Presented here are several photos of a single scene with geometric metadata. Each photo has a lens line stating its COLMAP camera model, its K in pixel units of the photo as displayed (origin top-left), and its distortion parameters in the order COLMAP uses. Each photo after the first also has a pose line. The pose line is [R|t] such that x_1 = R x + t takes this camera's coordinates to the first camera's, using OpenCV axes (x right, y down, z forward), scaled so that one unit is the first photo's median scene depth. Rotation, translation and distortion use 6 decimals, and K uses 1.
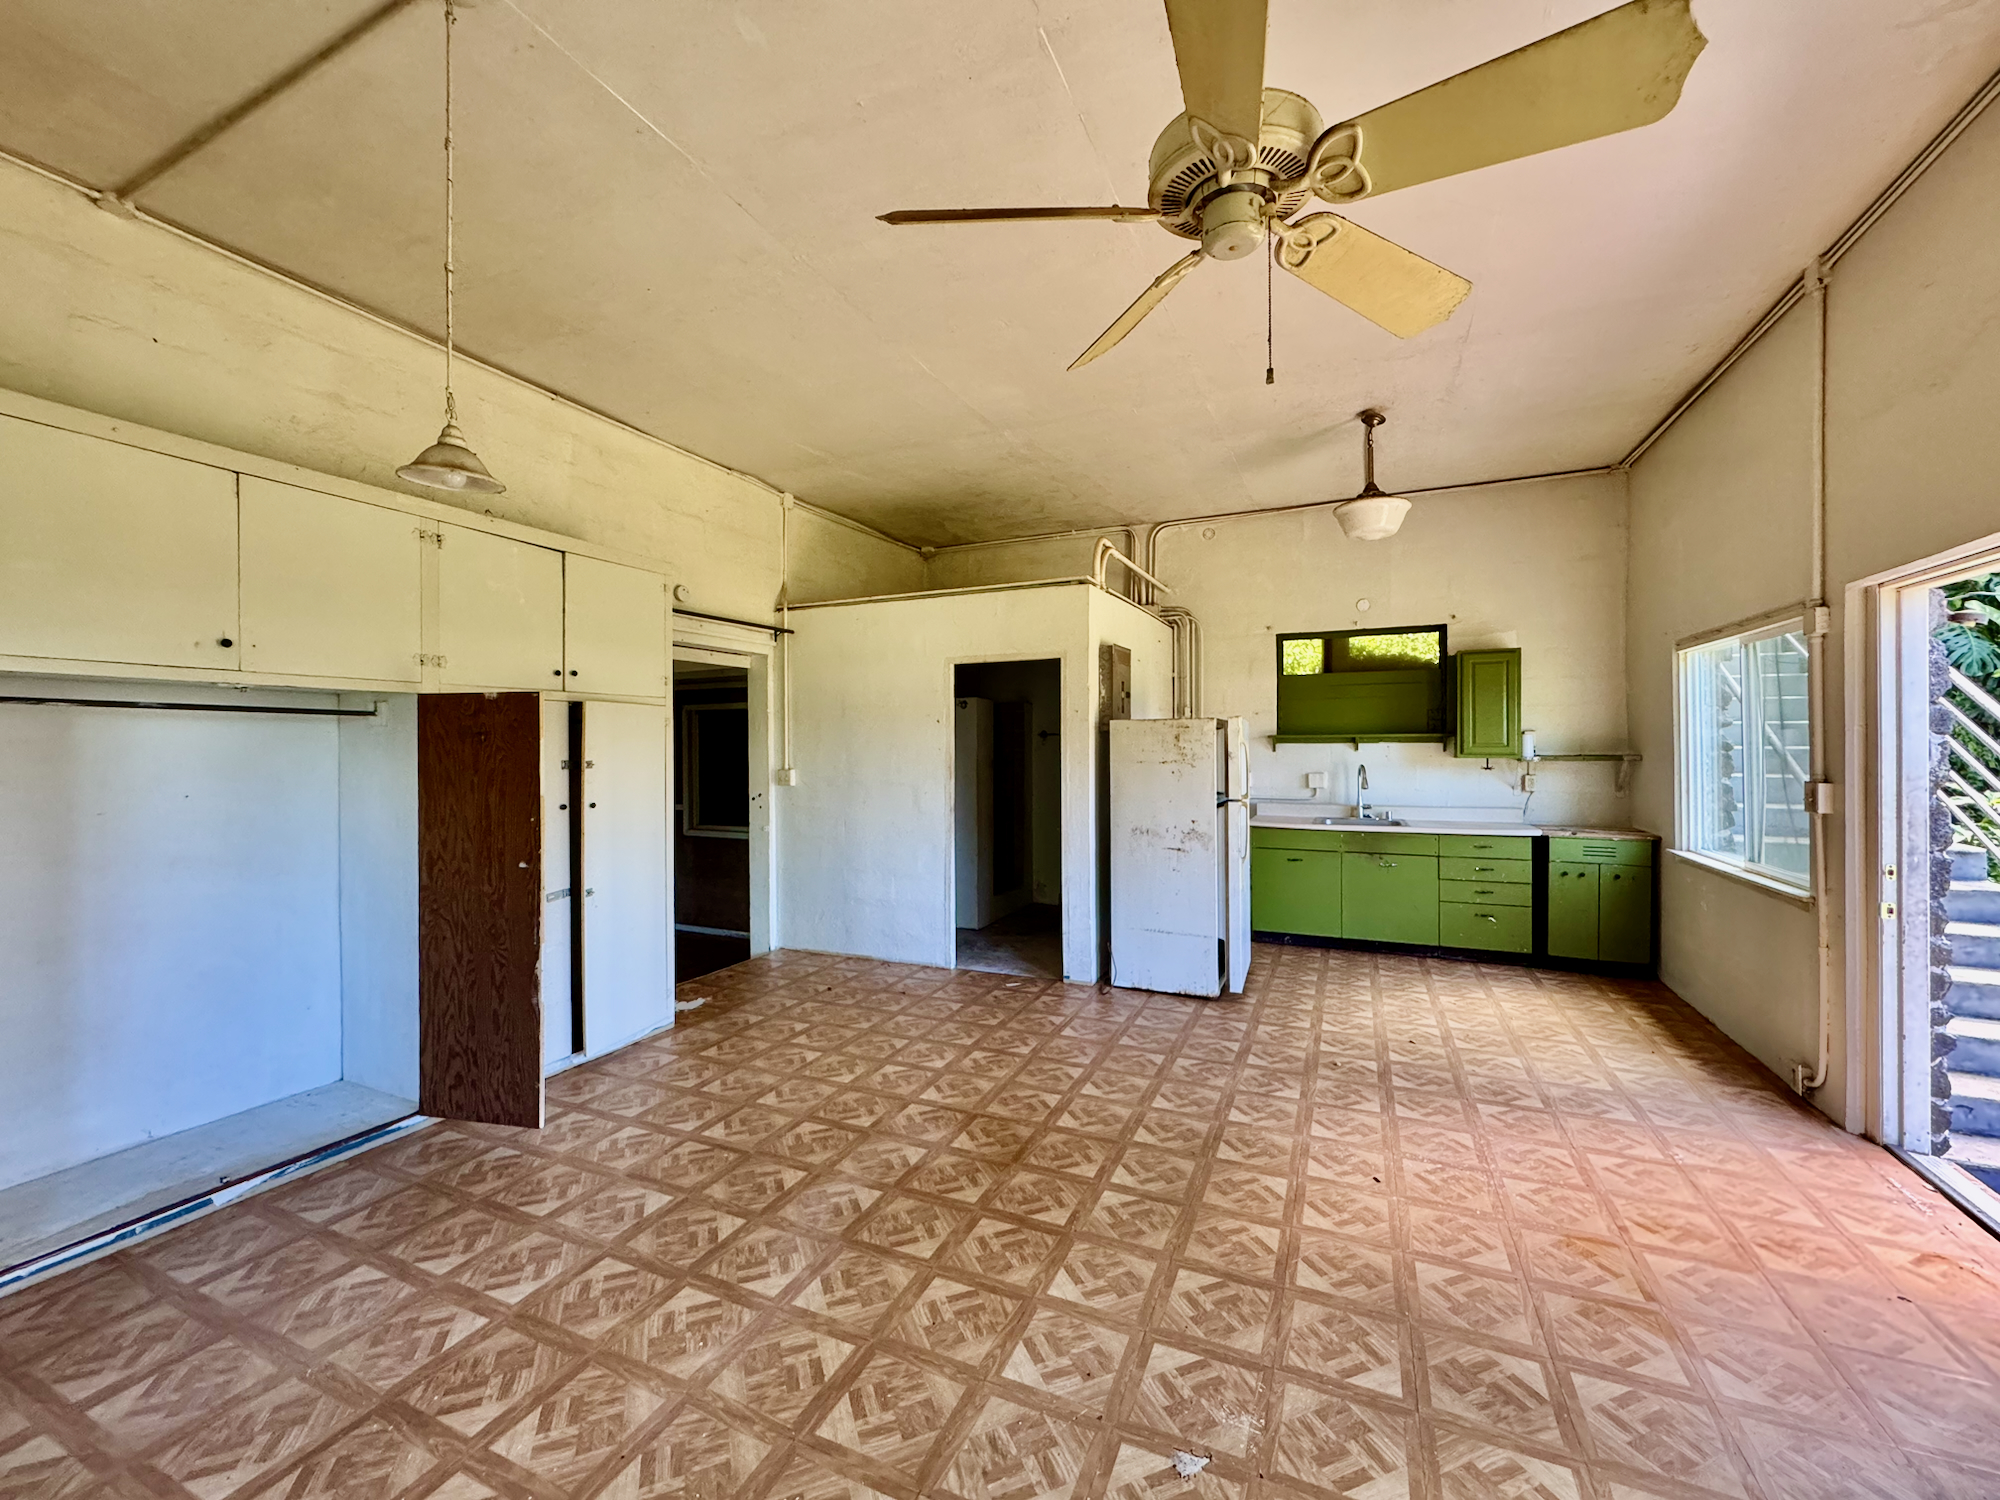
lens RADIAL K [[796.7, 0, 999.5], [0, 796.7, 747.6], [0, 0, 1]] dist [-0.003402, -0.000155]
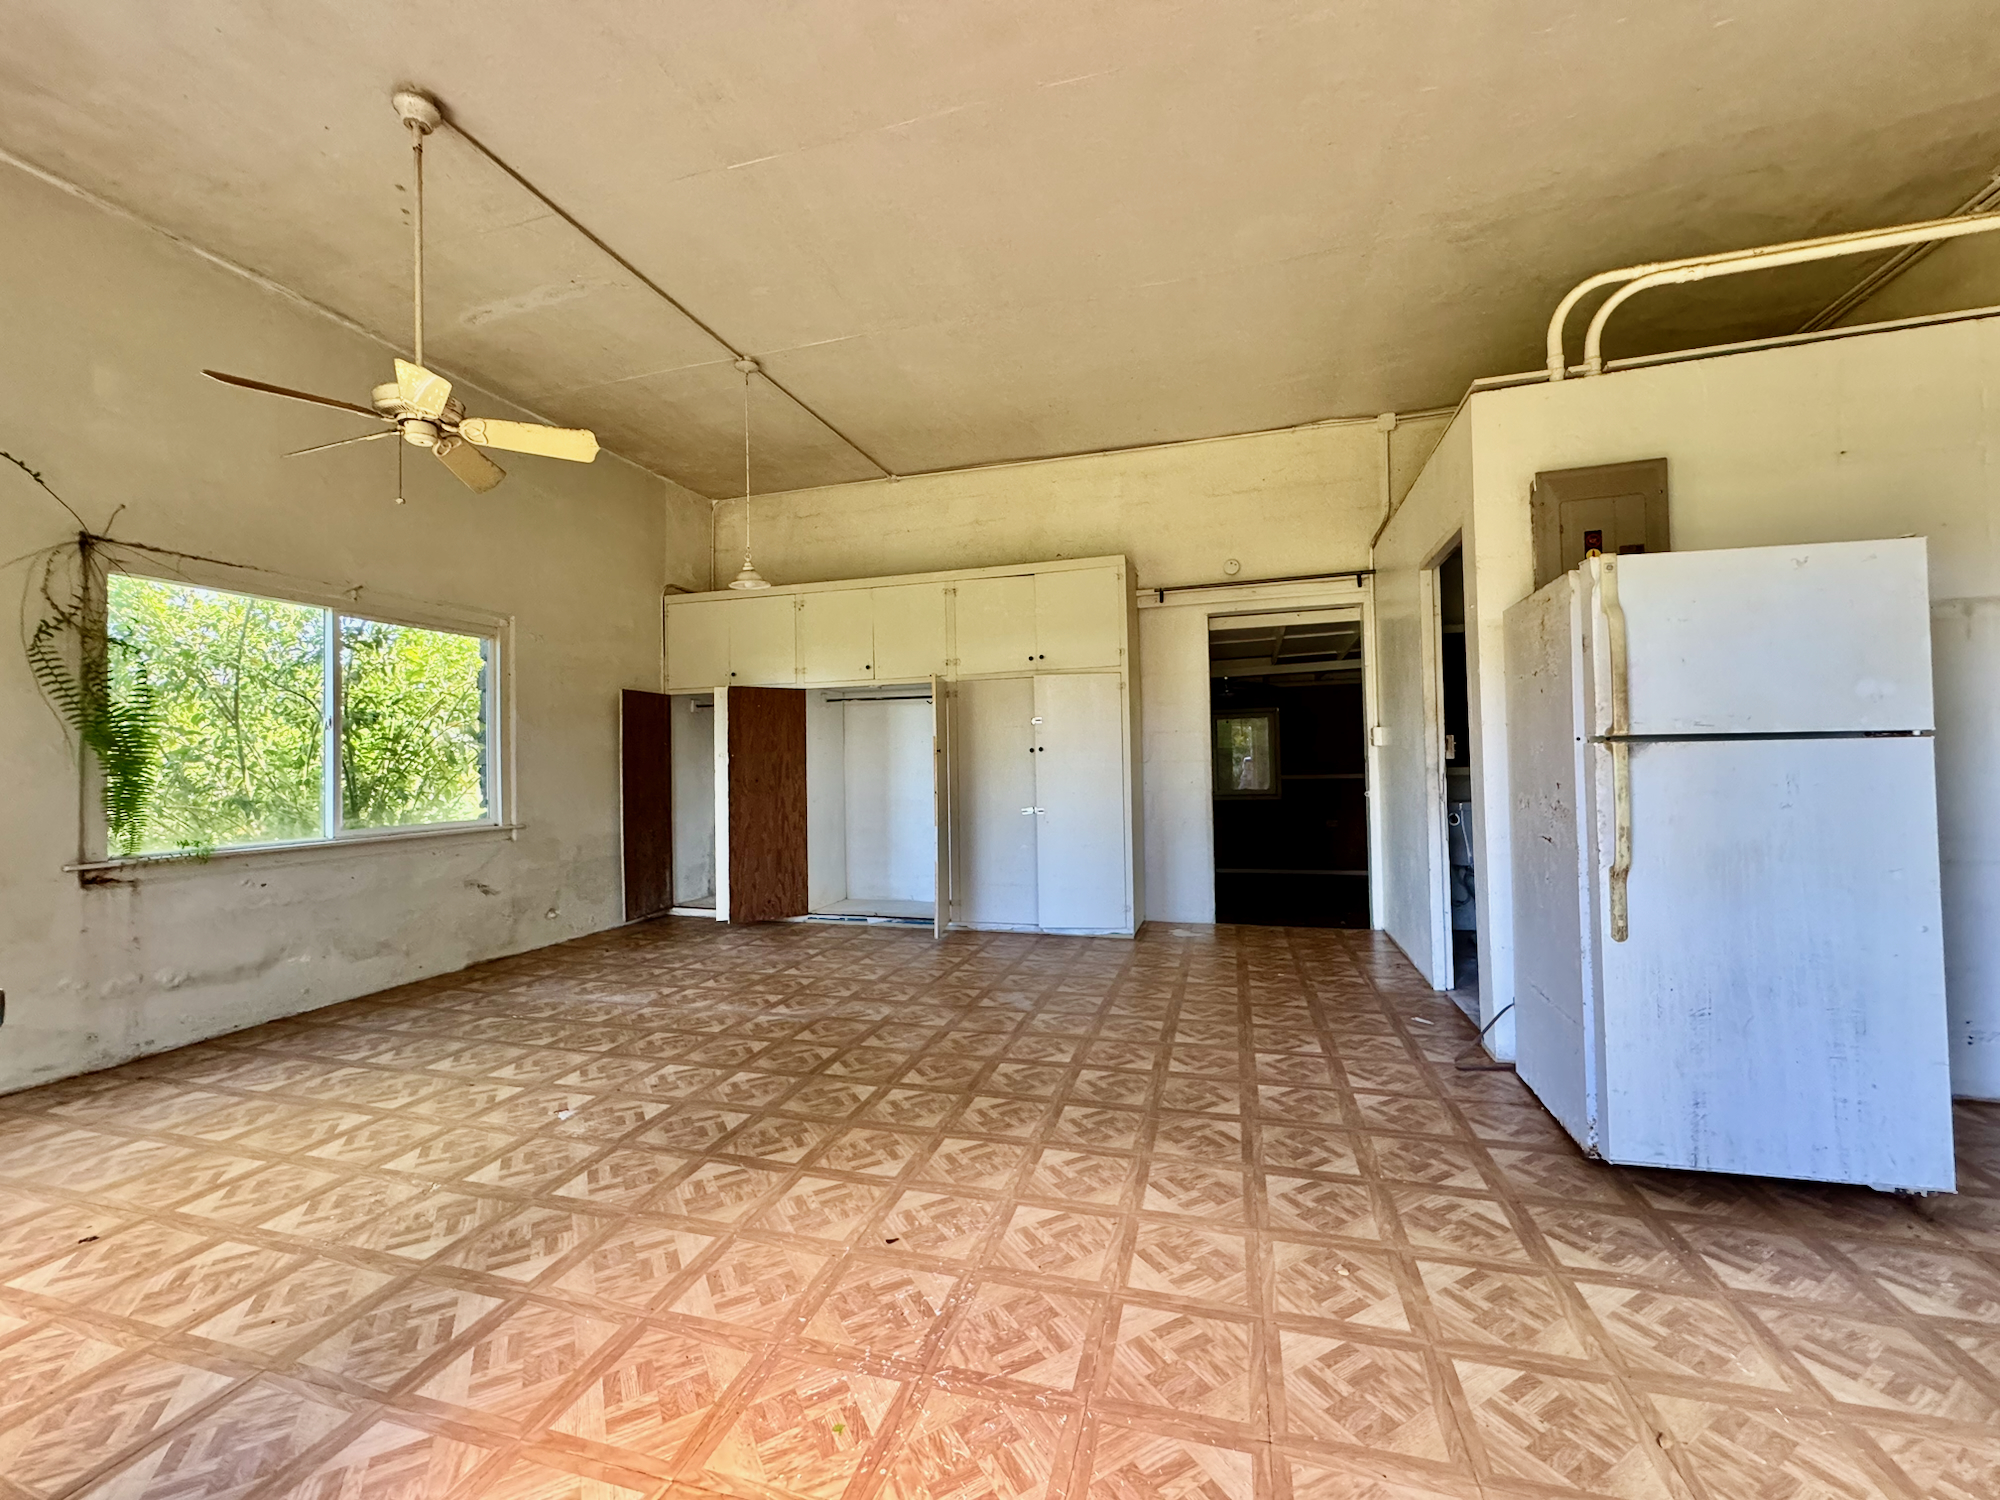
lens RADIAL K [[796.7, 0, 1002.7], [0, 796.7, 745.2], [0, 0, 1]] dist [-0.003402, -0.000155]
pose [[0.140123, -0.019246, -0.989947, 1.169792], [0.016102, 0.999723, -0.017157, 0.119357], [0.990003, -0.013536, 0.140394, 0.987336]]
